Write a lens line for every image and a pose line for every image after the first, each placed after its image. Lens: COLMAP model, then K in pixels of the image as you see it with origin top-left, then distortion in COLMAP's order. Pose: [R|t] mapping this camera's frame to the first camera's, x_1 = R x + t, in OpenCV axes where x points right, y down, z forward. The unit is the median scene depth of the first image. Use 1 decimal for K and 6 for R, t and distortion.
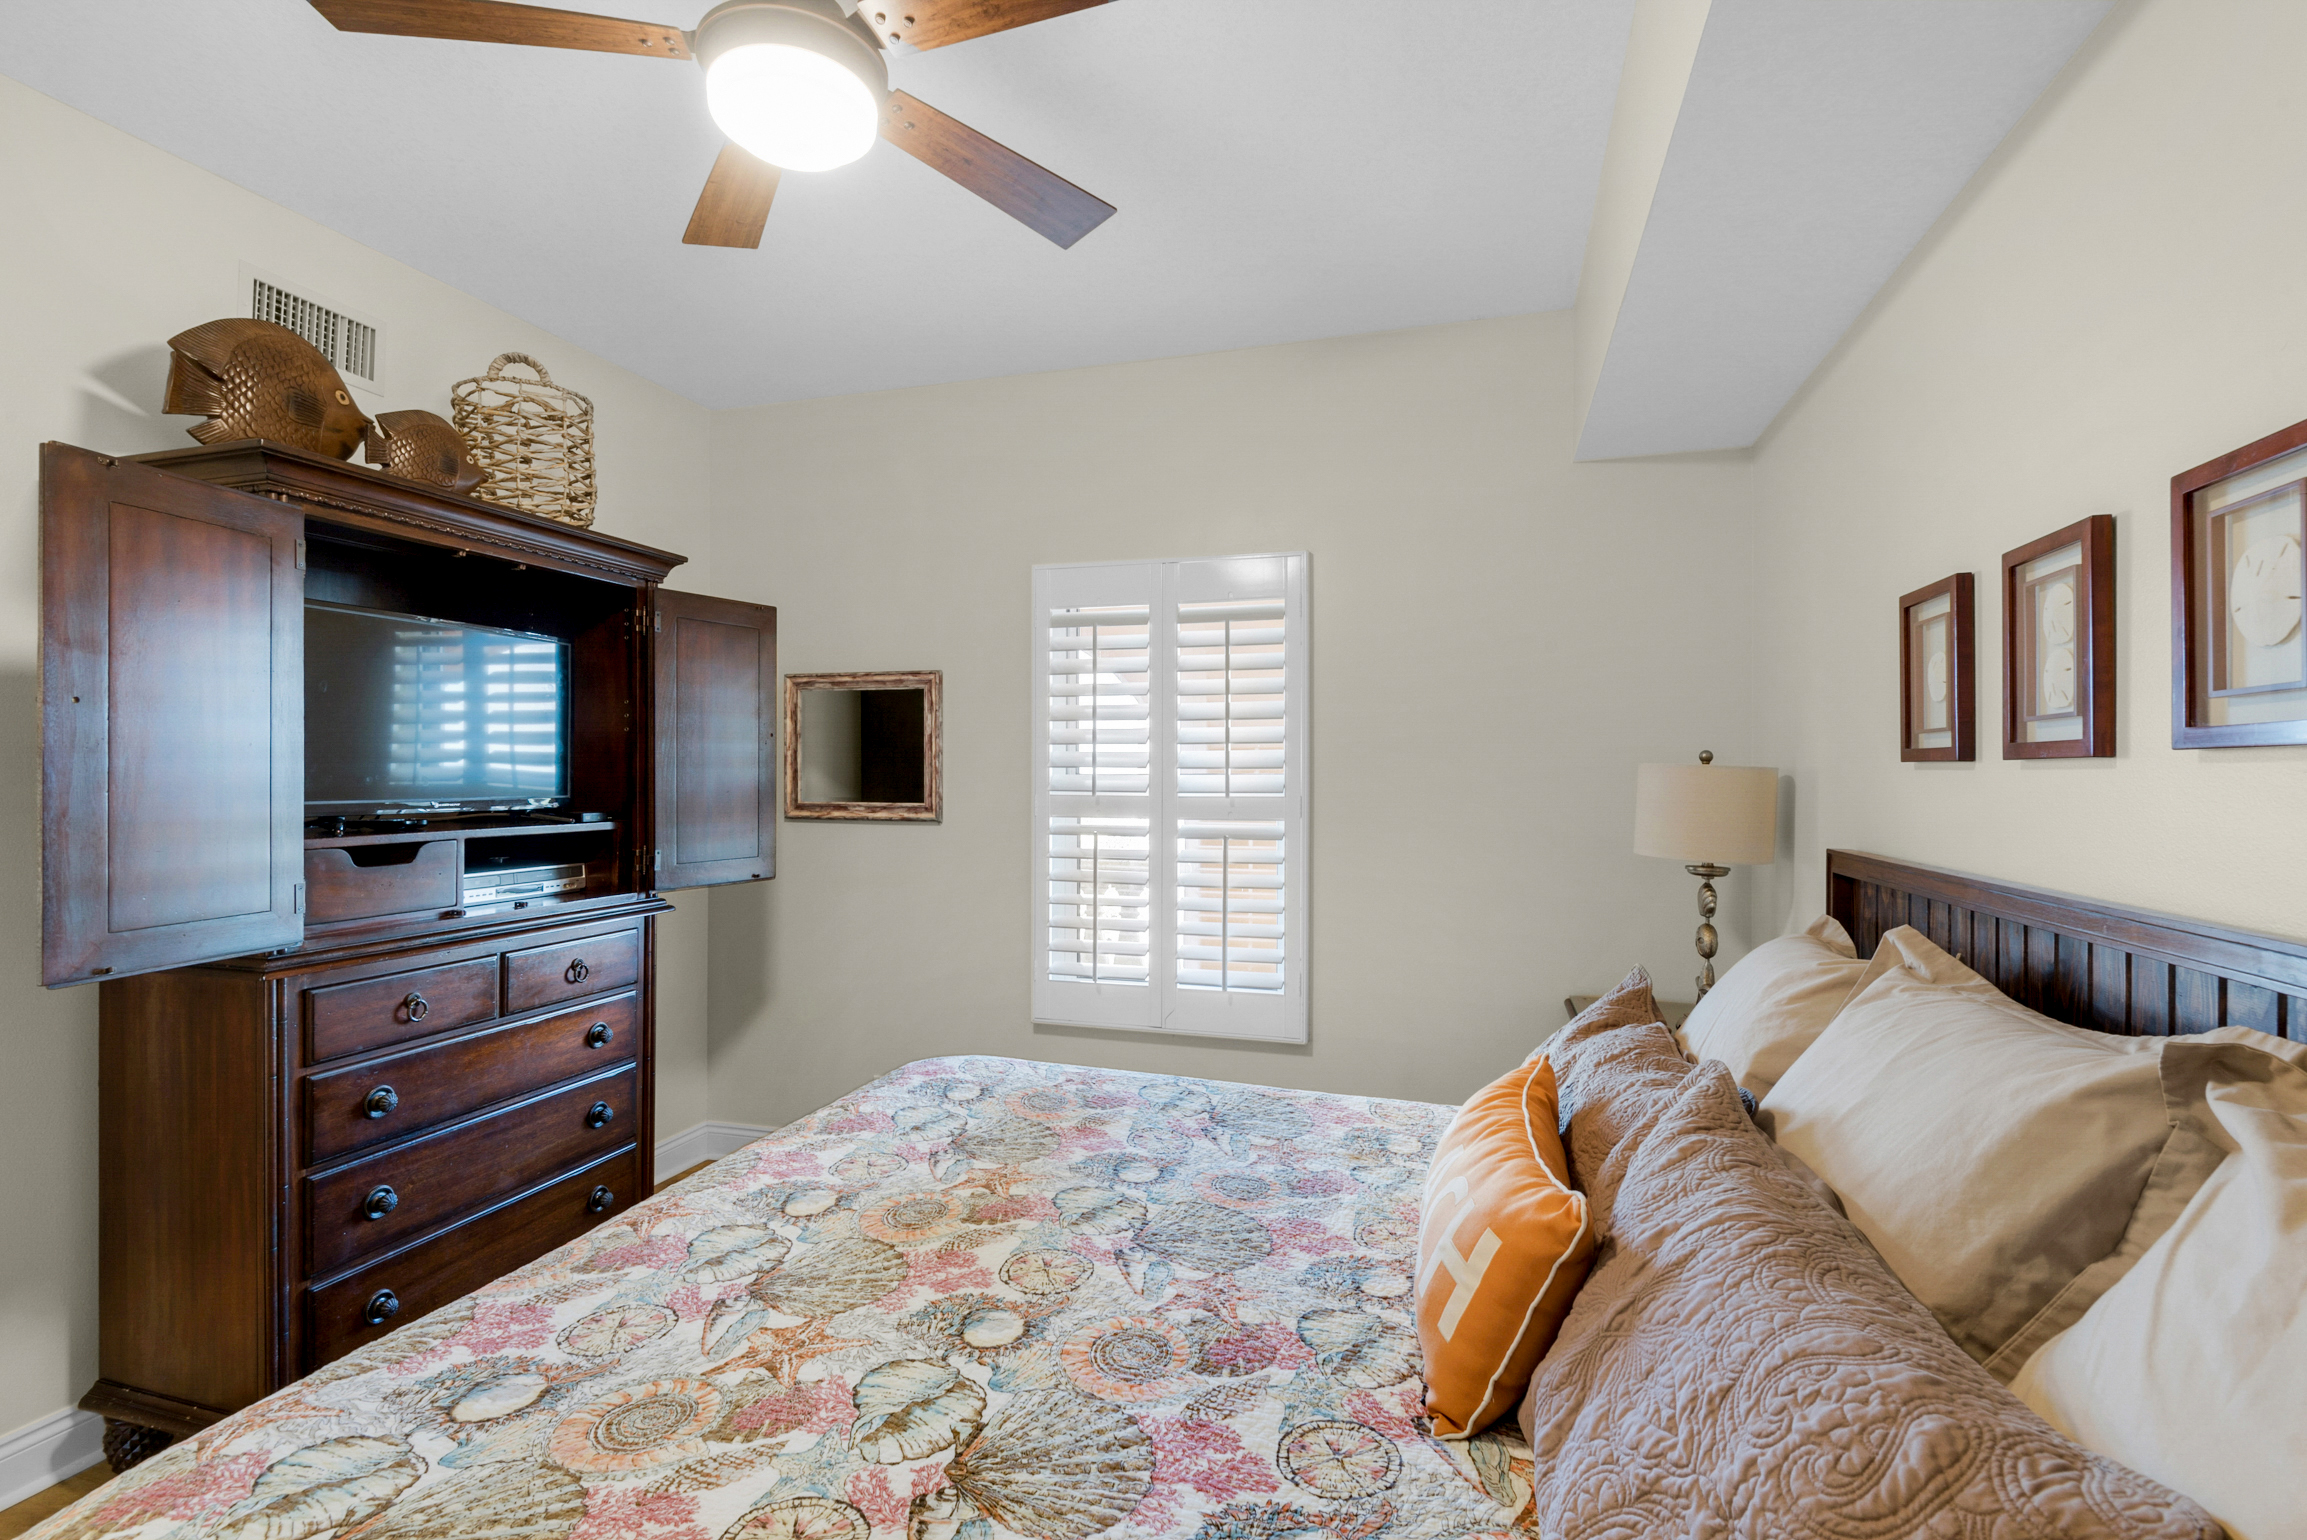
lens RADIAL K [[1073.8, 0, 1153.5], [0, 1073.8, 770.0], [0, 0, 1]] dist [0.025330, -0.000255]
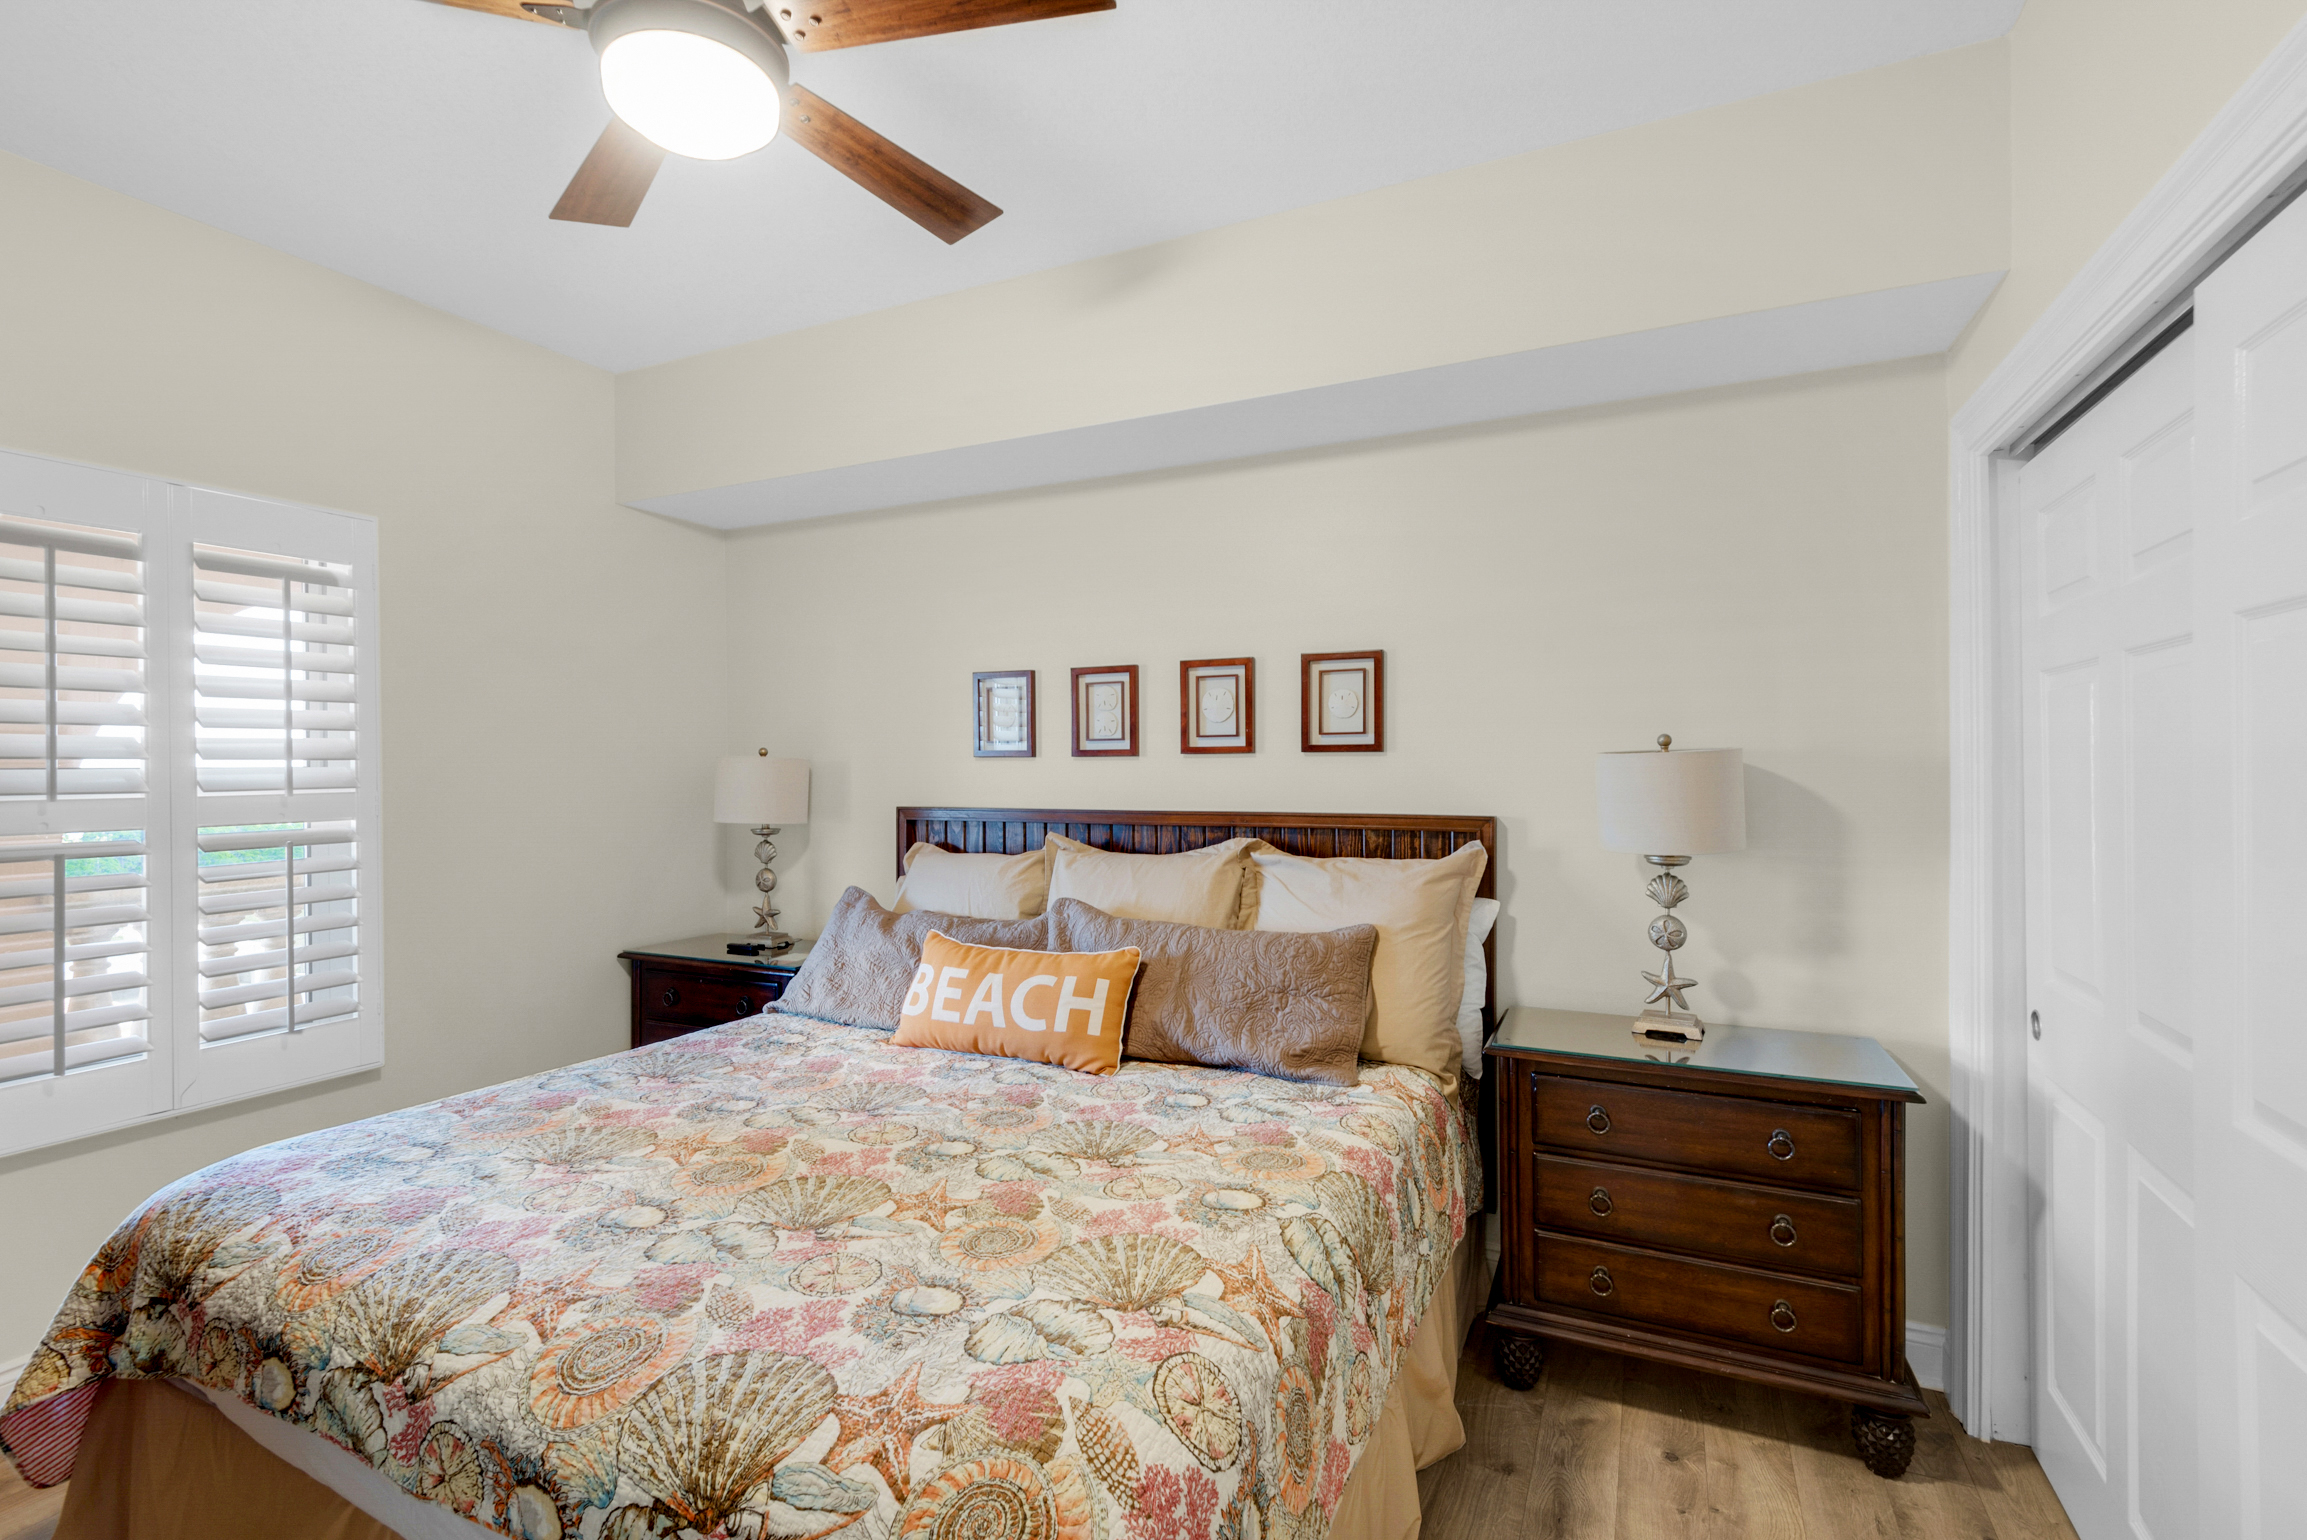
lens RADIAL K [[1048.0, 0, 1151.6], [0, 1048.0, 763.3], [0, 0, 1]] dist [0.047835, -0.000454]
pose [[0.143689, 0.000053, 0.989623, -1.158019], [0.000064, 1.000000, -0.000063, 0.002675], [-0.989623, 0.000072, 0.143689, 0.410837]]
